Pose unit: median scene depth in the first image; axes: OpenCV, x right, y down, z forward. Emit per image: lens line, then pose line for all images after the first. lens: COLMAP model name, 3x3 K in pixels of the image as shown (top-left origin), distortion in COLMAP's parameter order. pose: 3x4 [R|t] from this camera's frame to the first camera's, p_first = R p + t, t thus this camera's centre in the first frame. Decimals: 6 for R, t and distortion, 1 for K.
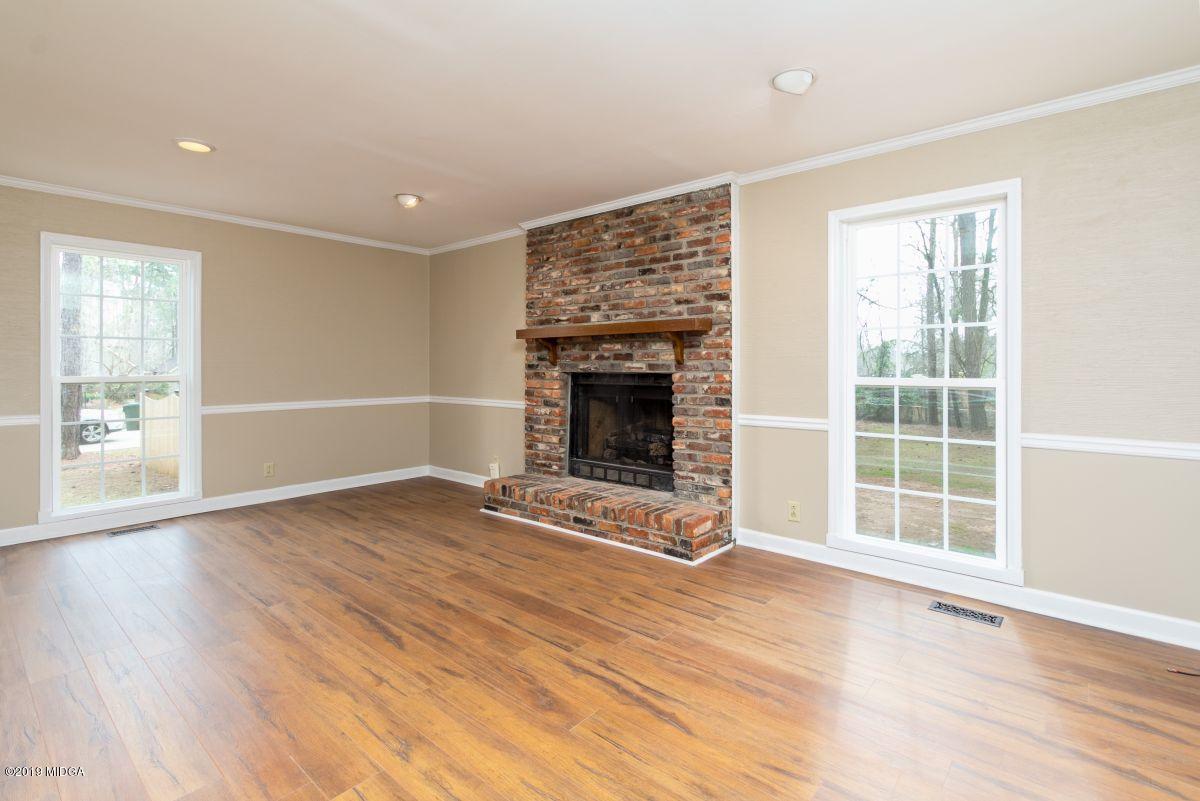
lens RADIAL K [[560.4, 0, 600.5], [0, 560.4, 372.3], [0, 0, 1]] dist [0.000203, -0.001259]
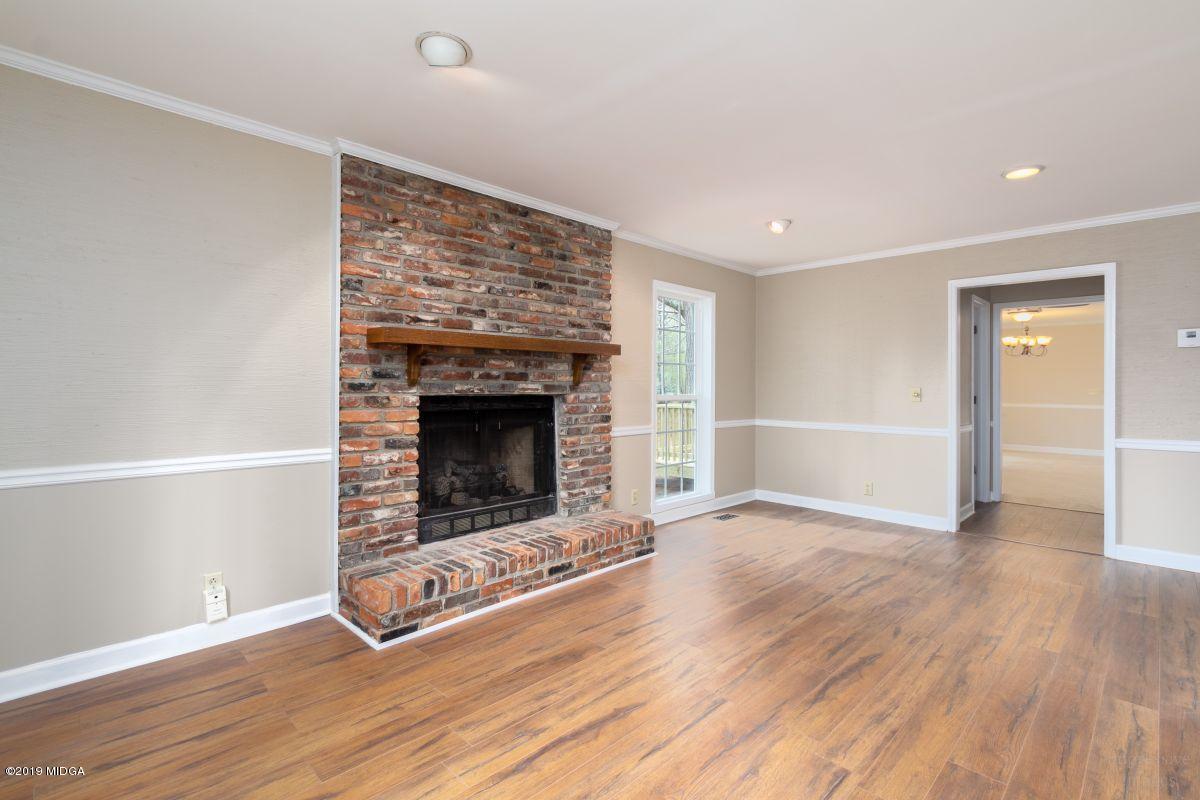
lens RADIAL K [[560.4, 0, 597.6], [0, 560.4, 391.8], [0, 0, 1]] dist [0.000203, -0.001259]
pose [[0.085402, -0.008921, 0.996307, -0.848825], [0.005629, 0.999948, 0.008471, -0.011041], [-0.996331, 0.004885, 0.085447, 0.839305]]
